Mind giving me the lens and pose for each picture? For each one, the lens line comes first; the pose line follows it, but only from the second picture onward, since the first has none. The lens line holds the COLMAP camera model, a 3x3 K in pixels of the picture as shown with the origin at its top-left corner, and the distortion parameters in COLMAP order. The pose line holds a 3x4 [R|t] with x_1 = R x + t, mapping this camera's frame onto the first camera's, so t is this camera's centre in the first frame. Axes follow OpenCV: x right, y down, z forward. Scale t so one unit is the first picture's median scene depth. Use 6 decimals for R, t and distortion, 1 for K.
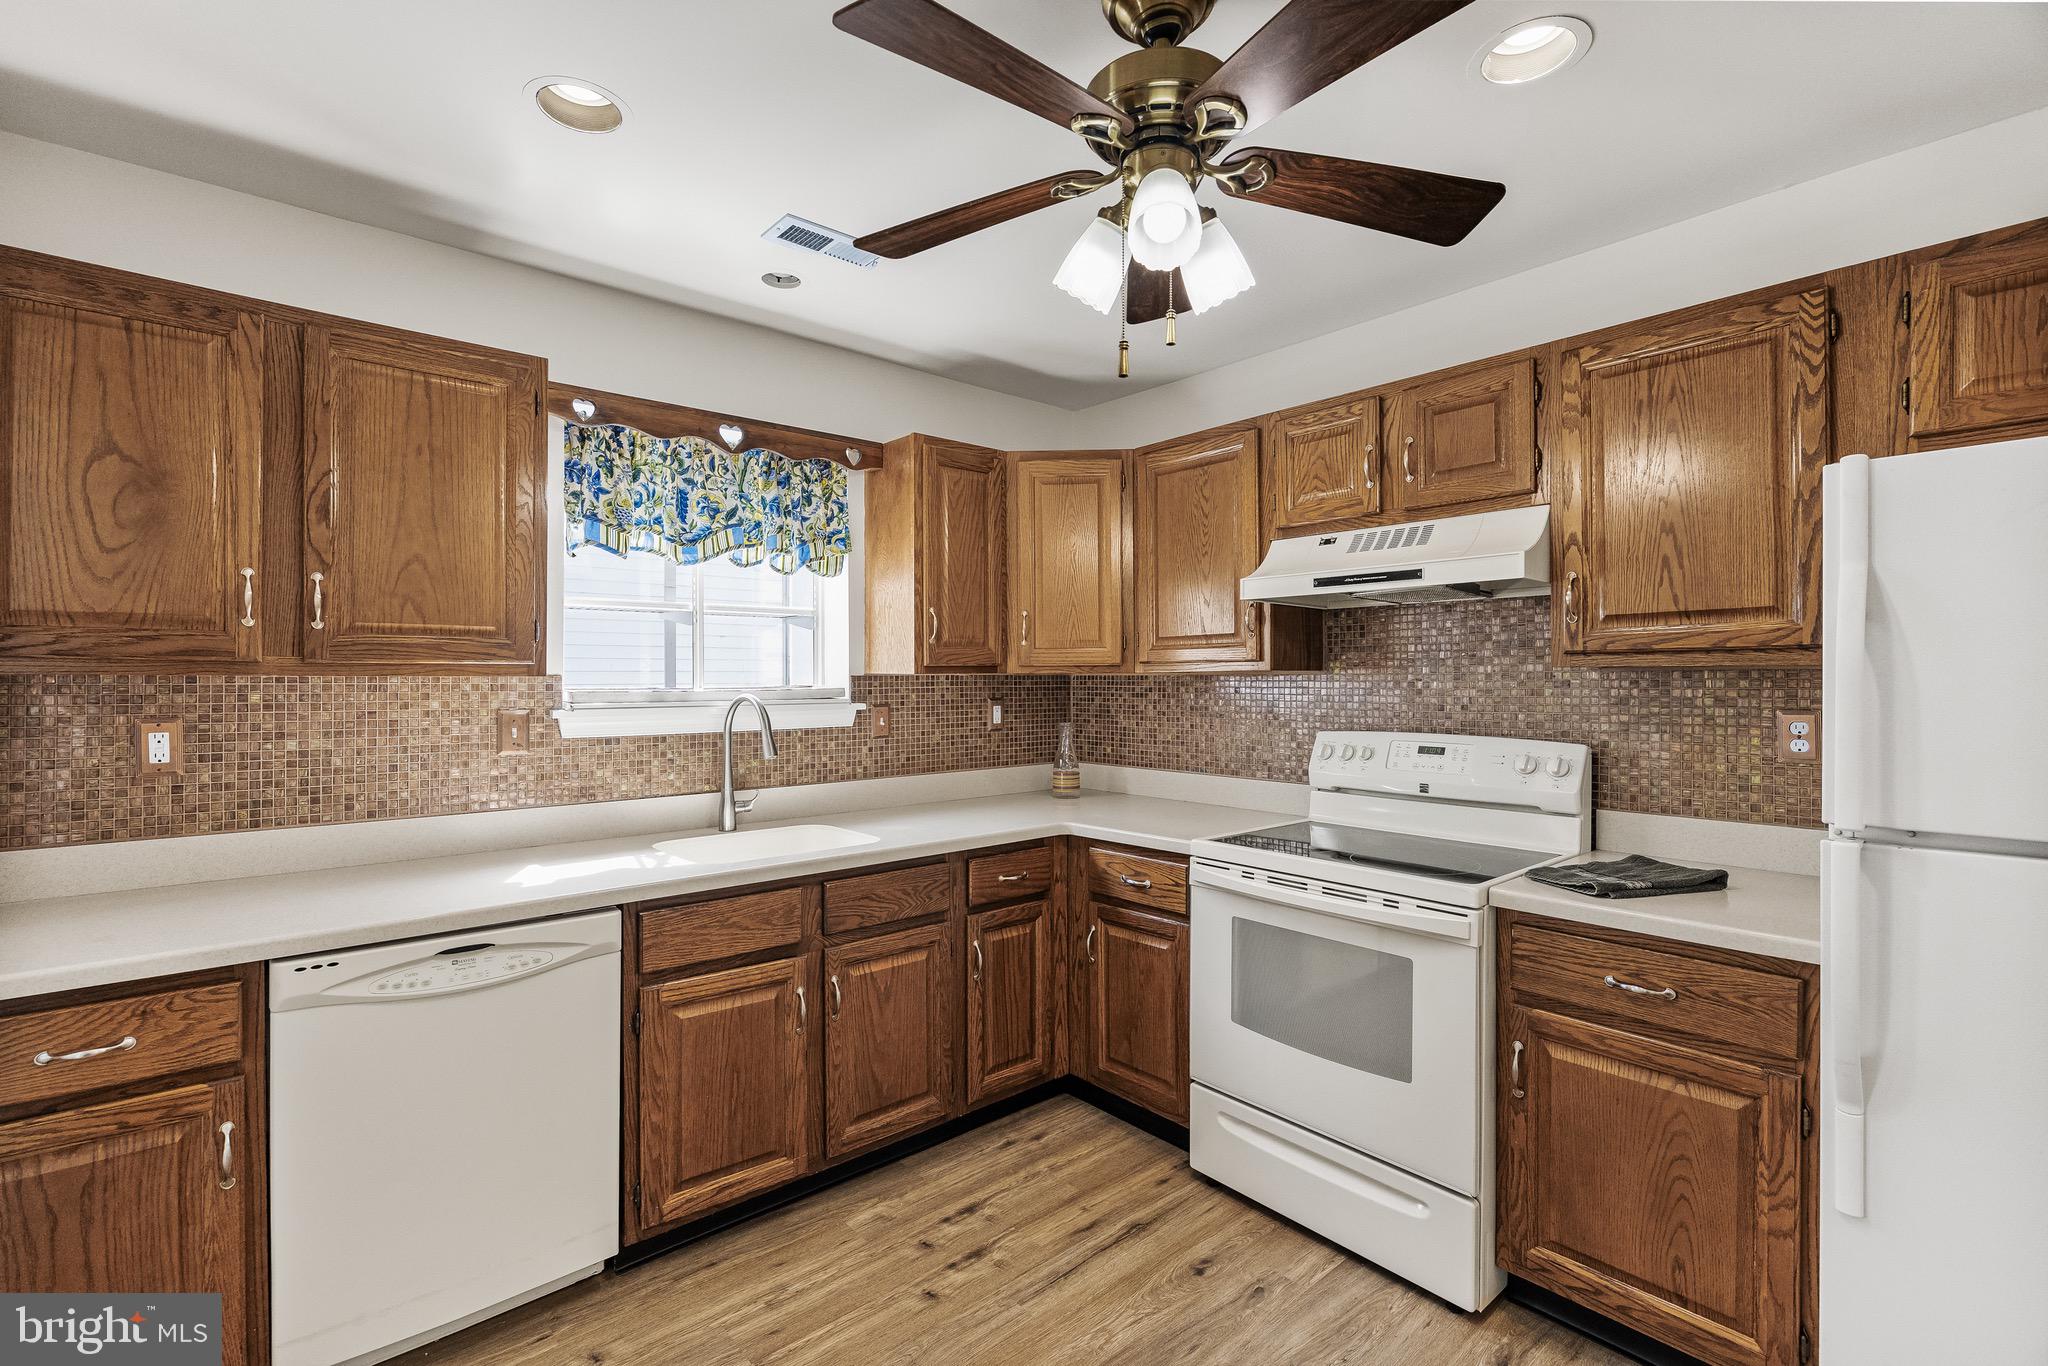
lens RADIAL K [[909.0, 0, 1021.5], [0, 909.0, 676.7], [0, 0, 1]] dist [-0.016839, 0.002937]
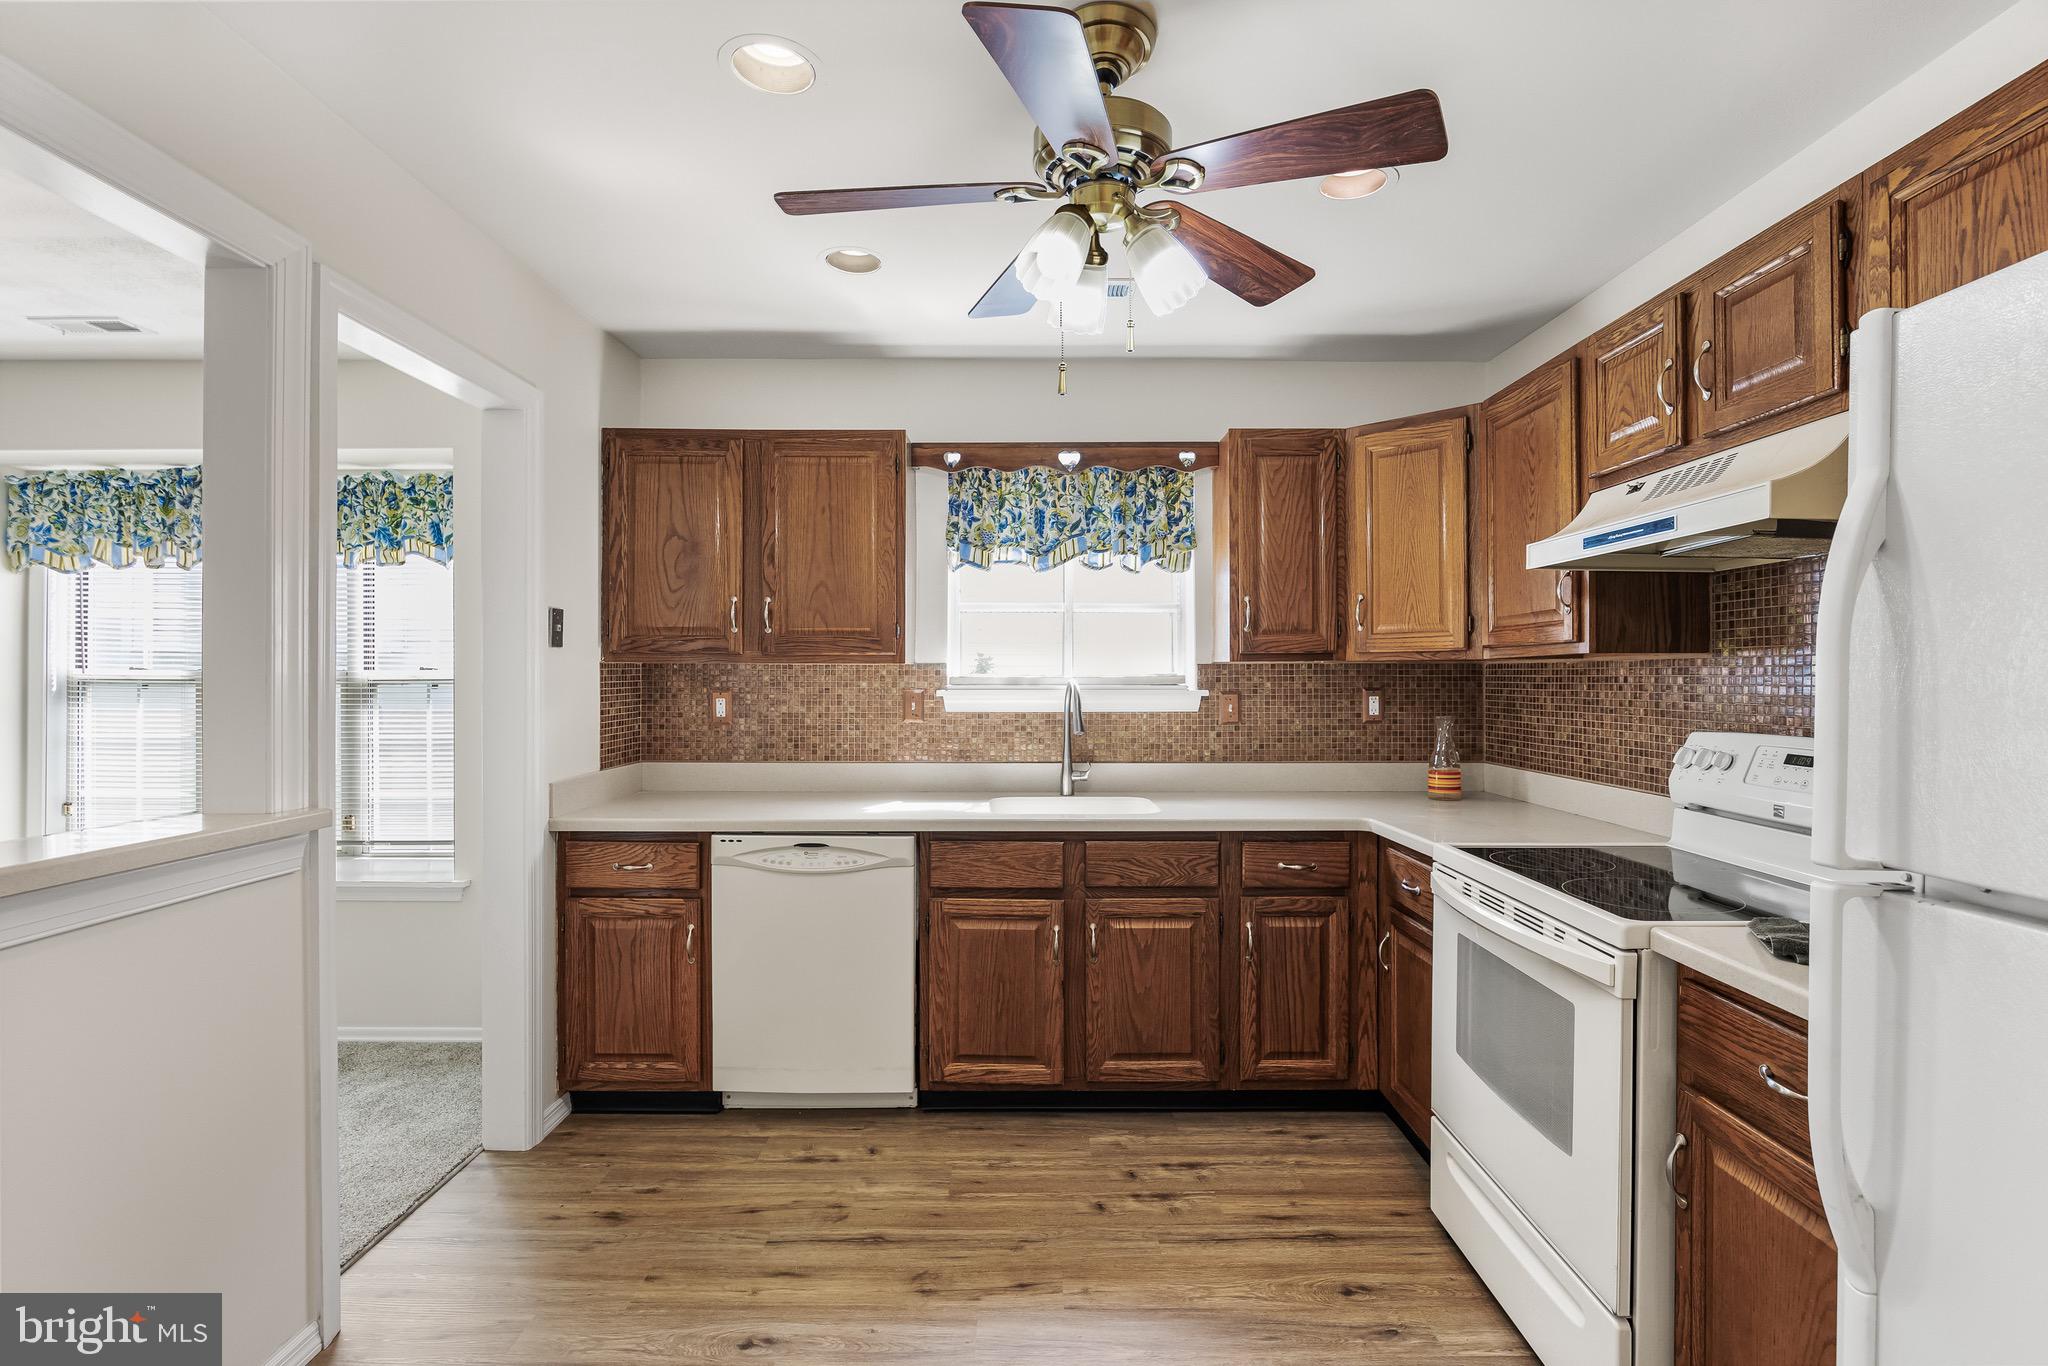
lens RADIAL K [[959.2, 0, 1030.7], [0, 959.2, 674.1], [0, 0, 1]] dist [-0.011349, 0.000008]
pose [[0.757466, 0.000639, -0.652874, 0.526585], [-0.001128, 0.999999, -0.000329, 0.014726], [0.652874, 0.000986, 0.757466, 0.028882]]
